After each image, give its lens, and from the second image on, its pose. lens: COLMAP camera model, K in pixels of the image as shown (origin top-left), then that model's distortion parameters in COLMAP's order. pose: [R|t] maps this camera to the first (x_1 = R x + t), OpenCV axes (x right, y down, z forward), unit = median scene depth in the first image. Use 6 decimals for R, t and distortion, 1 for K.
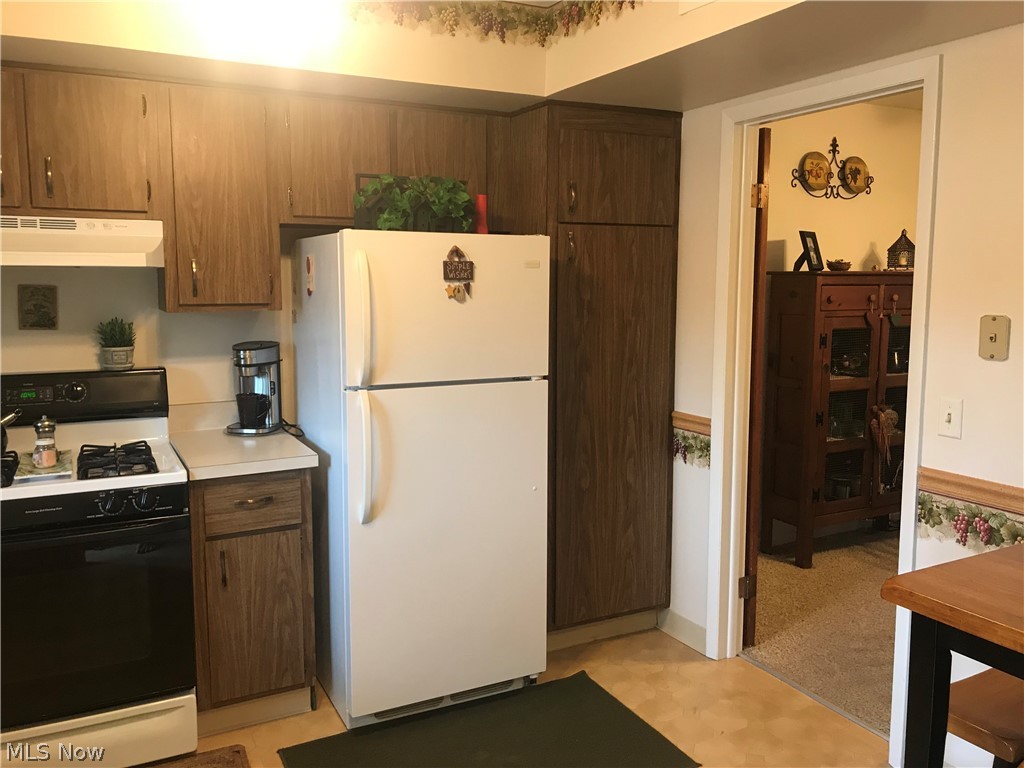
lens RADIAL K [[836.0, 0, 514.3], [0, 836.0, 377.5], [0, 0, 1]] dist [0.023572, -0.018343]
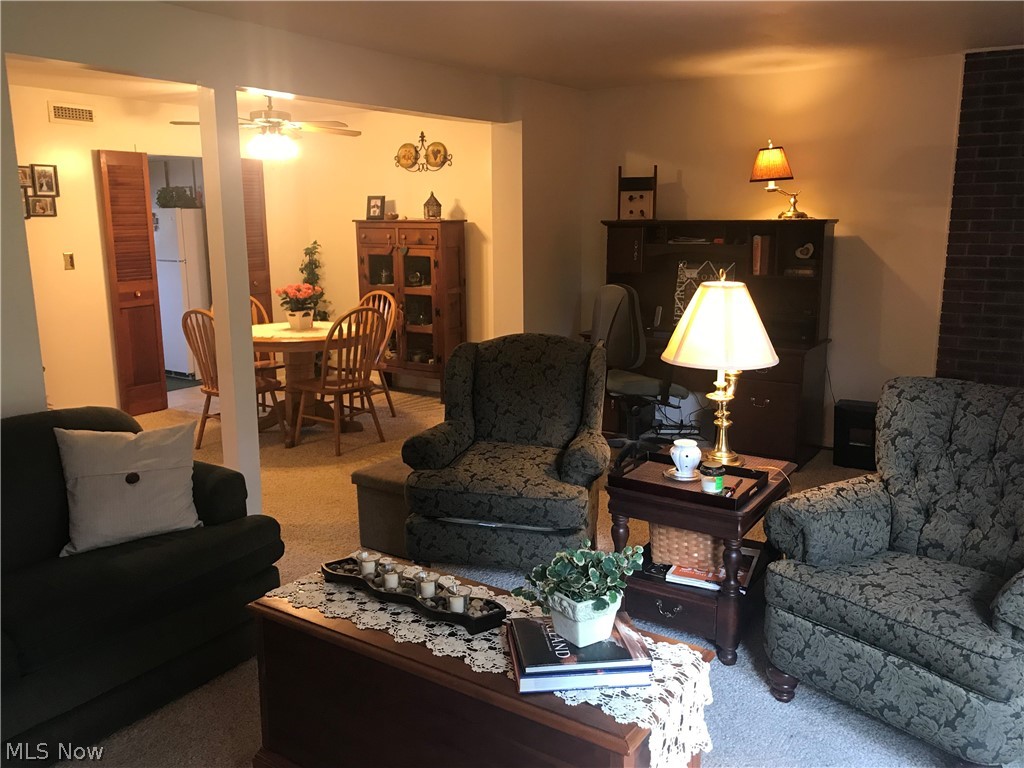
lens RADIAL K [[836.0, 0, 508.2], [0, 836.0, 378.1], [0, 0, 1]] dist [0.023572, -0.018343]
pose [[0.458475, 0.172828, -0.871740, 1.876241], [-0.100277, 0.984704, 0.142485, -0.074433], [0.883032, 0.022090, 0.468793, 0.424889]]
